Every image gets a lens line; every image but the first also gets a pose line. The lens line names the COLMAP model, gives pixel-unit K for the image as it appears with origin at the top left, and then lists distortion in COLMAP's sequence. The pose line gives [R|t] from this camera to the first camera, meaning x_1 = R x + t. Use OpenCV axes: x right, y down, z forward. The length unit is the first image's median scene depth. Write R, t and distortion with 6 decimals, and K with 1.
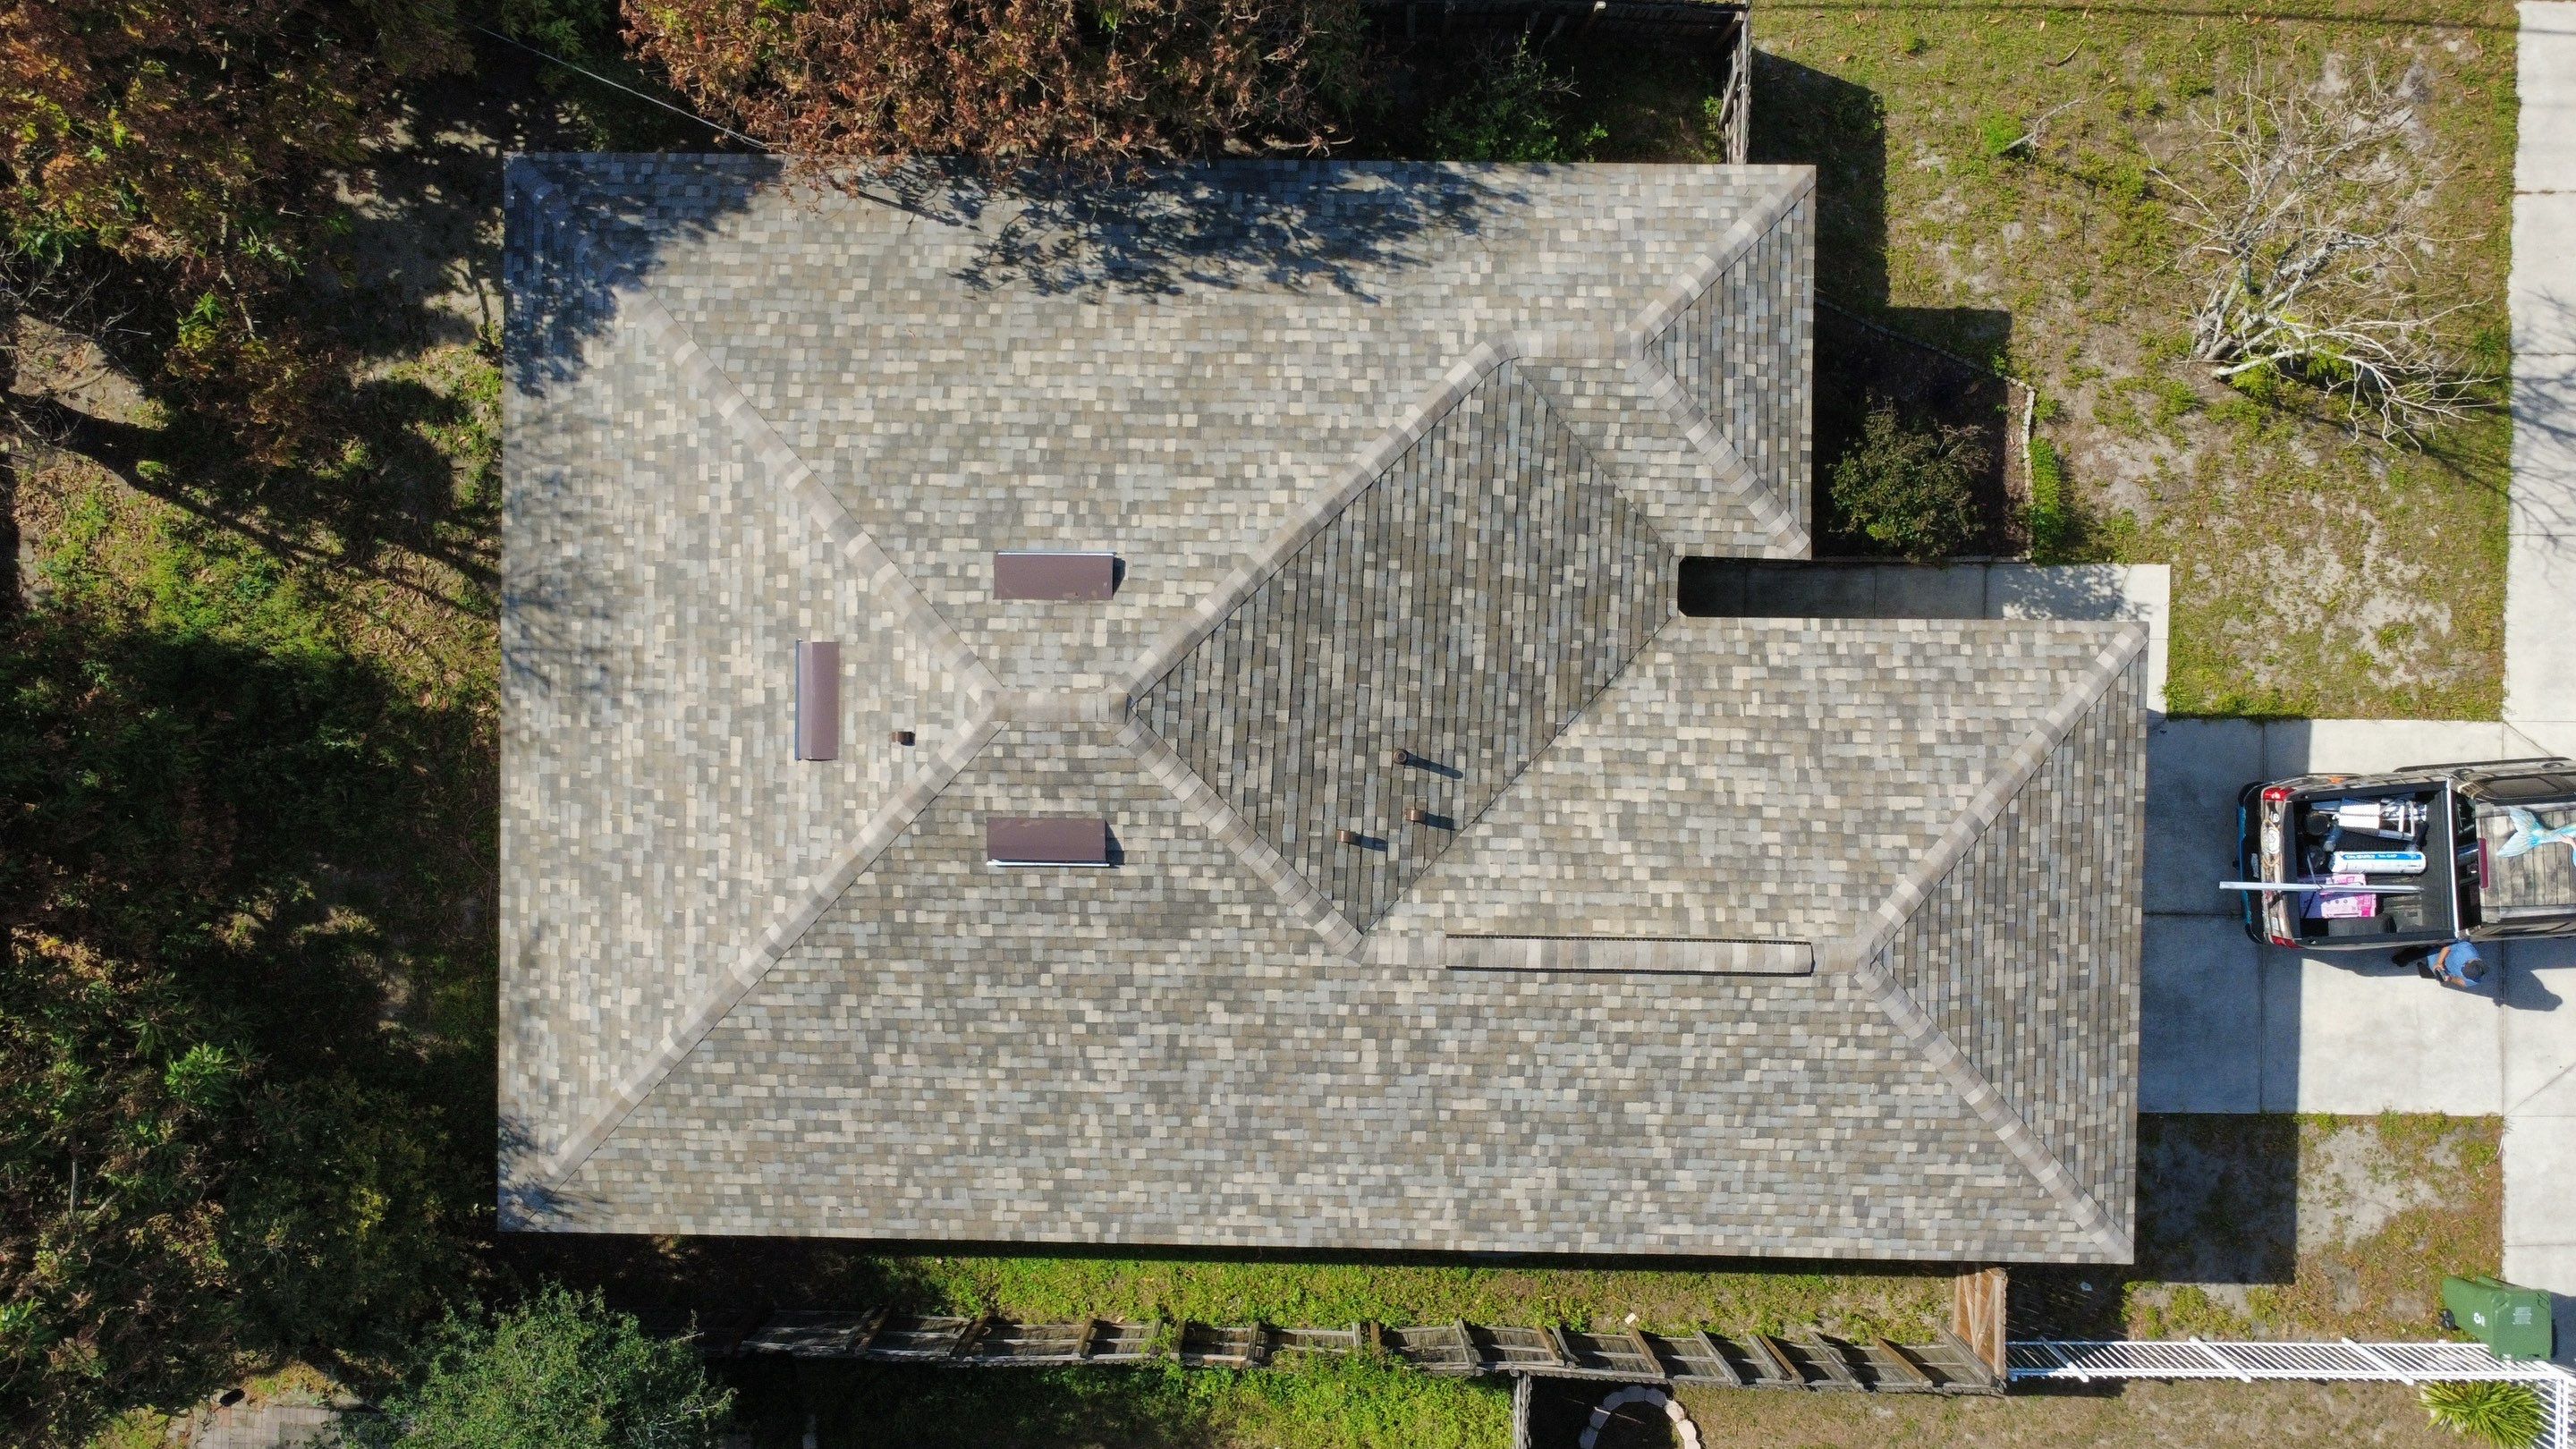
lens RADIAL K [[1875.3, 0, 1284.5], [0, 1875.3, 719.4], [0, 0, 1]] dist [0.000019, 0.000458]
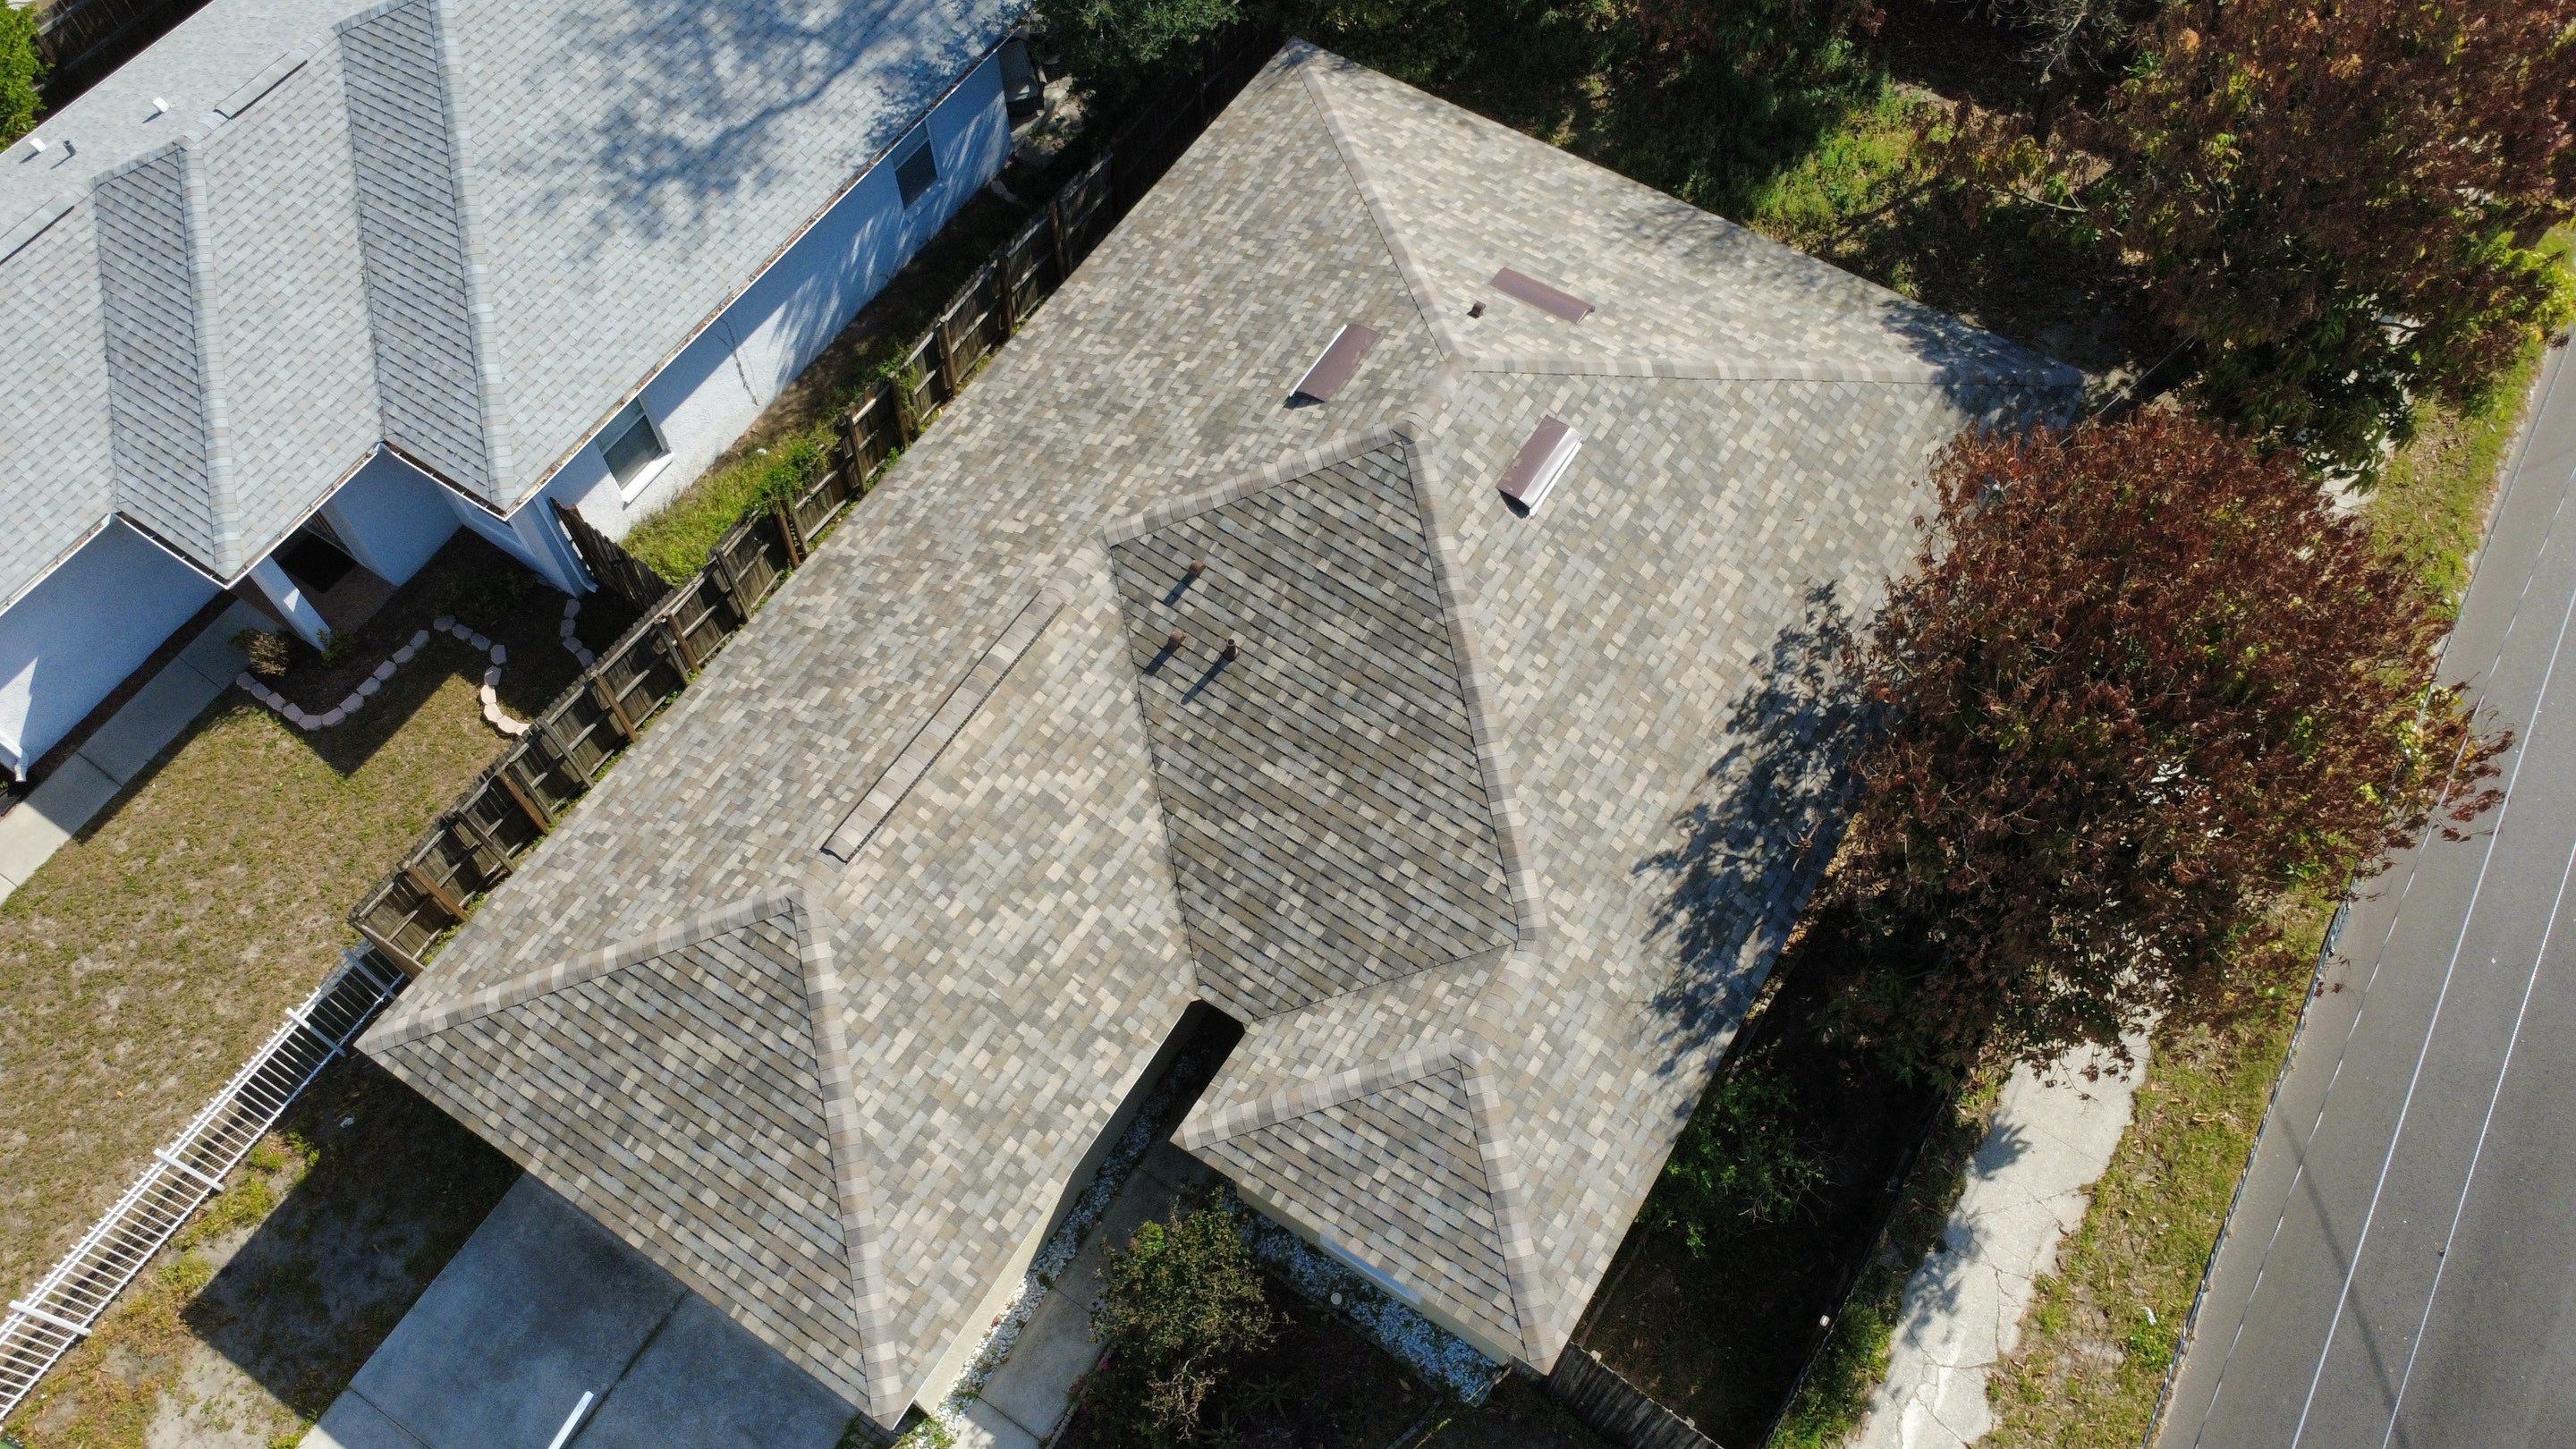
lens RADIAL K [[1873.6, 0, 1283.7], [0, 1873.6, 721.0], [0, 0, 1]] dist [-0.002219, 0.005141]
pose [[-0.524551, 0.745938, -0.410393, 0.484978], [-0.851377, -0.460552, 0.251095, -0.274298], [-0.001706, 0.481112, 0.876658, 0.101464]]
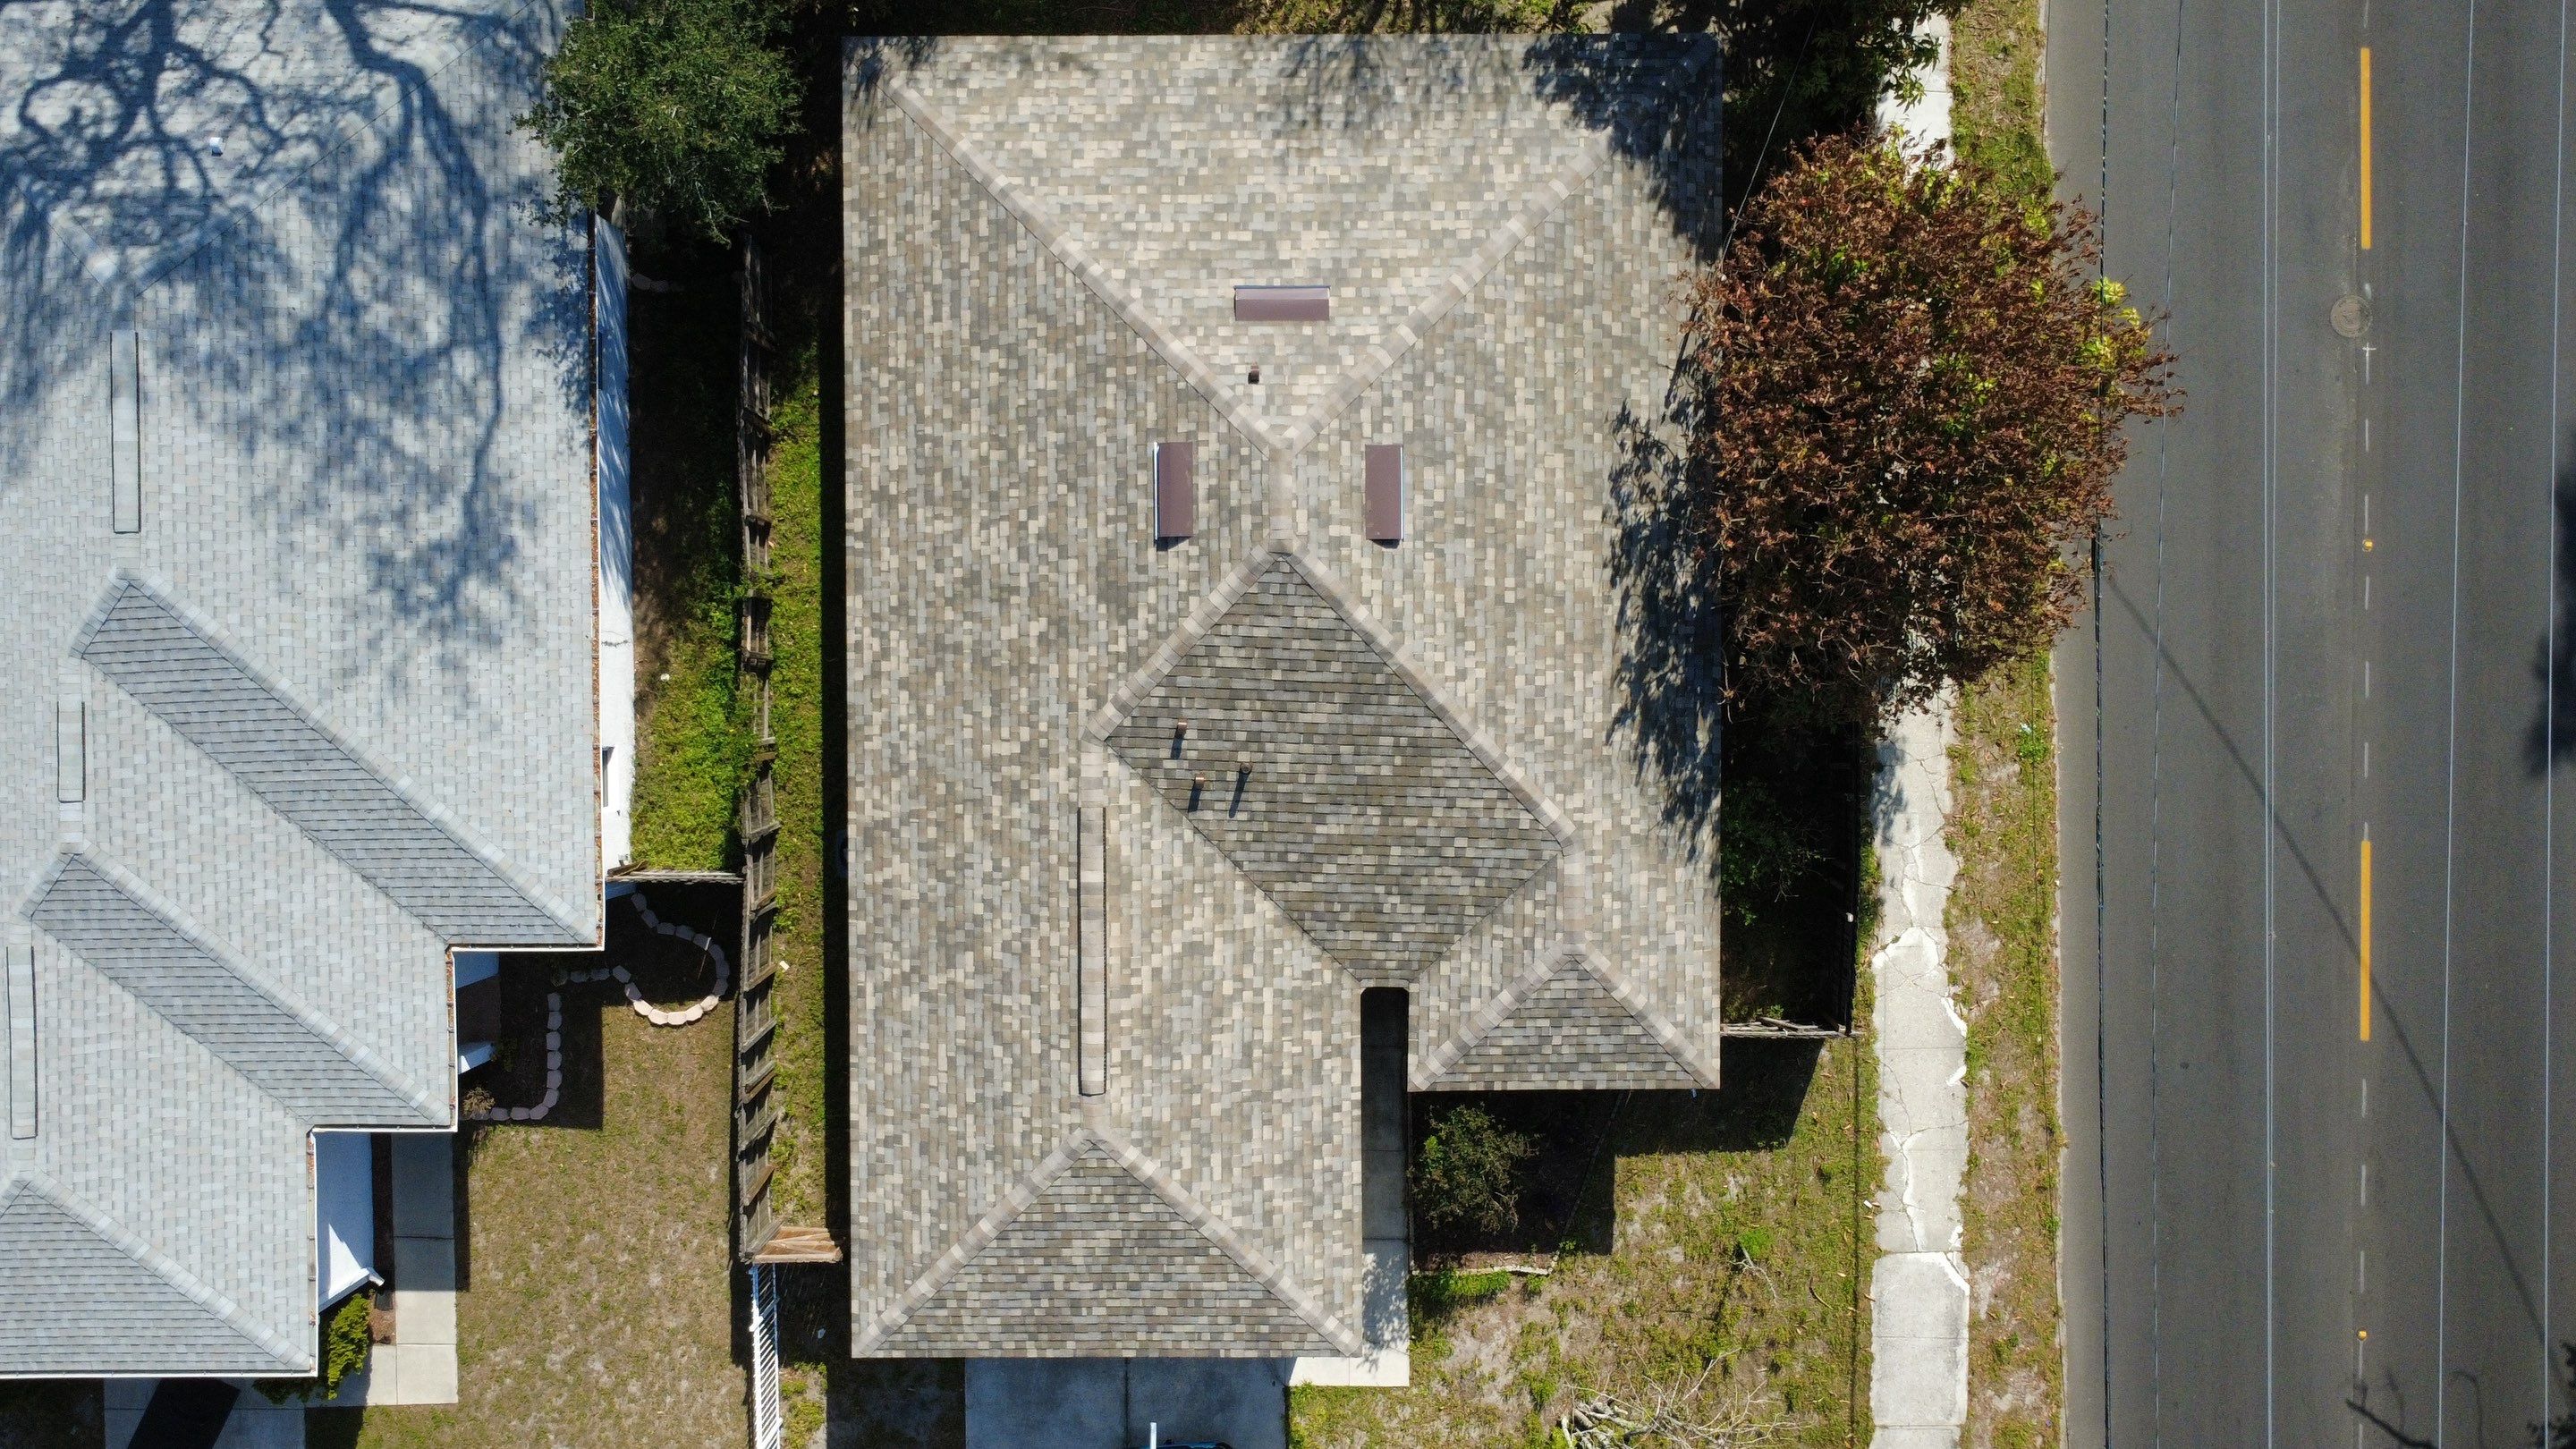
lens RADIAL K [[1873.6, 0, 1283.7], [0, 1873.6, 721.0], [0, 0, 1]] dist [-0.002219, 0.005141]
pose [[0.017437, 0.999120, 0.038143, -0.017039], [-0.999747, 0.017966, -0.013556, 0.010514], [-0.014229, -0.037896, 0.999180, -0.249401]]
